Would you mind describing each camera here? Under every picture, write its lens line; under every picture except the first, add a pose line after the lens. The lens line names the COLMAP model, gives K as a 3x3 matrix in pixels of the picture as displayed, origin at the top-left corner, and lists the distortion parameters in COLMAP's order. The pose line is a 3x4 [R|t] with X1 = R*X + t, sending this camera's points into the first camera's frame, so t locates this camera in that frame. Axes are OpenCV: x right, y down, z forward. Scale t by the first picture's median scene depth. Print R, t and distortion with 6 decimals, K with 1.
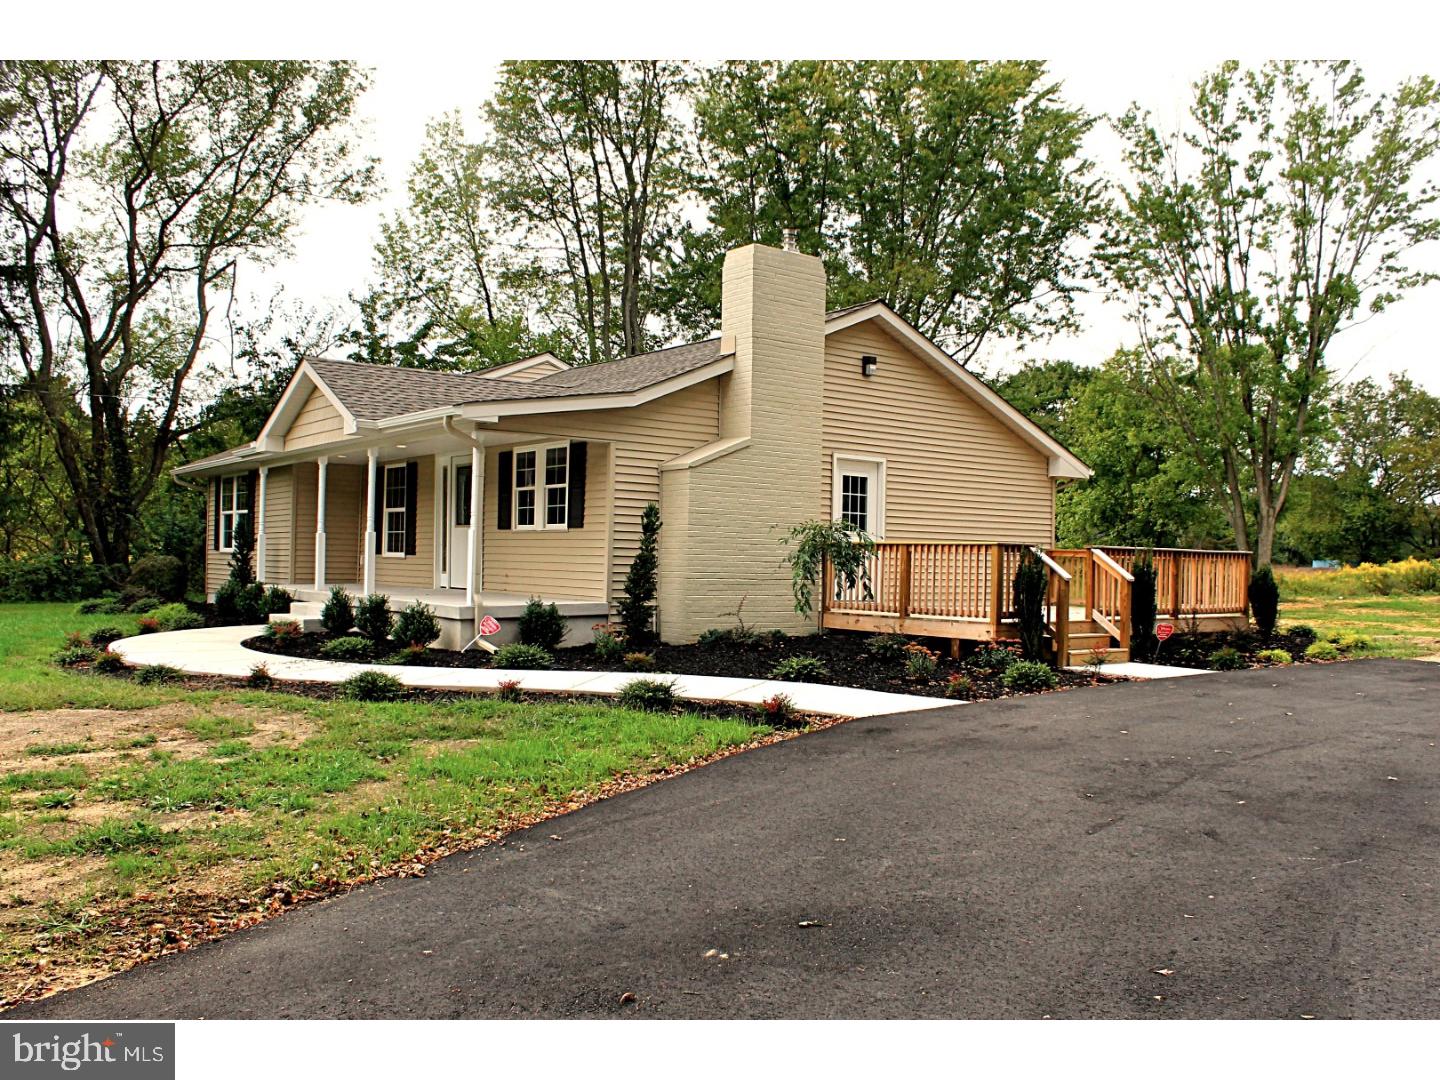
lens RADIAL K [[1201.6, 0, 724.5], [0, 1201.6, 541.2], [0, 0, 1]] dist [-0.177073, 0.149158]
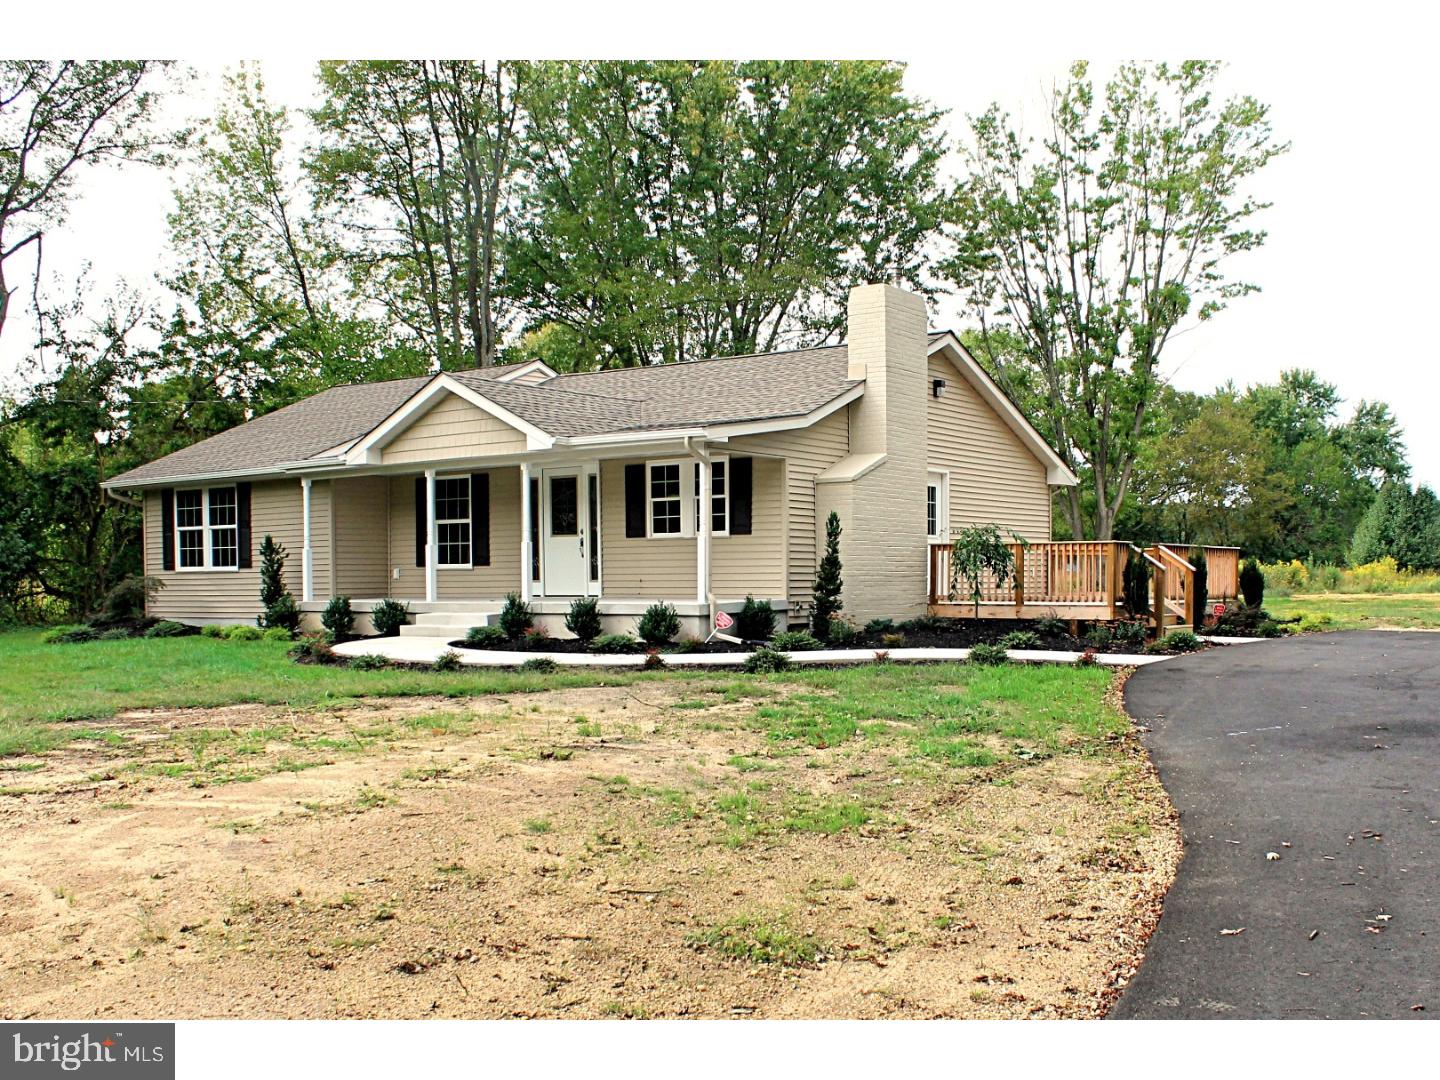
lens RADIAL K [[1459.8, 0, 721.1], [0, 1459.8, 649.3], [0, 0, 1]] dist [-0.177824, 0.173523]
pose [[0.959532, -0.037693, 0.279066, -0.249498], [0.019161, 0.997444, 0.068838, 0.000863], [-0.280948, -0.060705, 0.957801, -0.144686]]
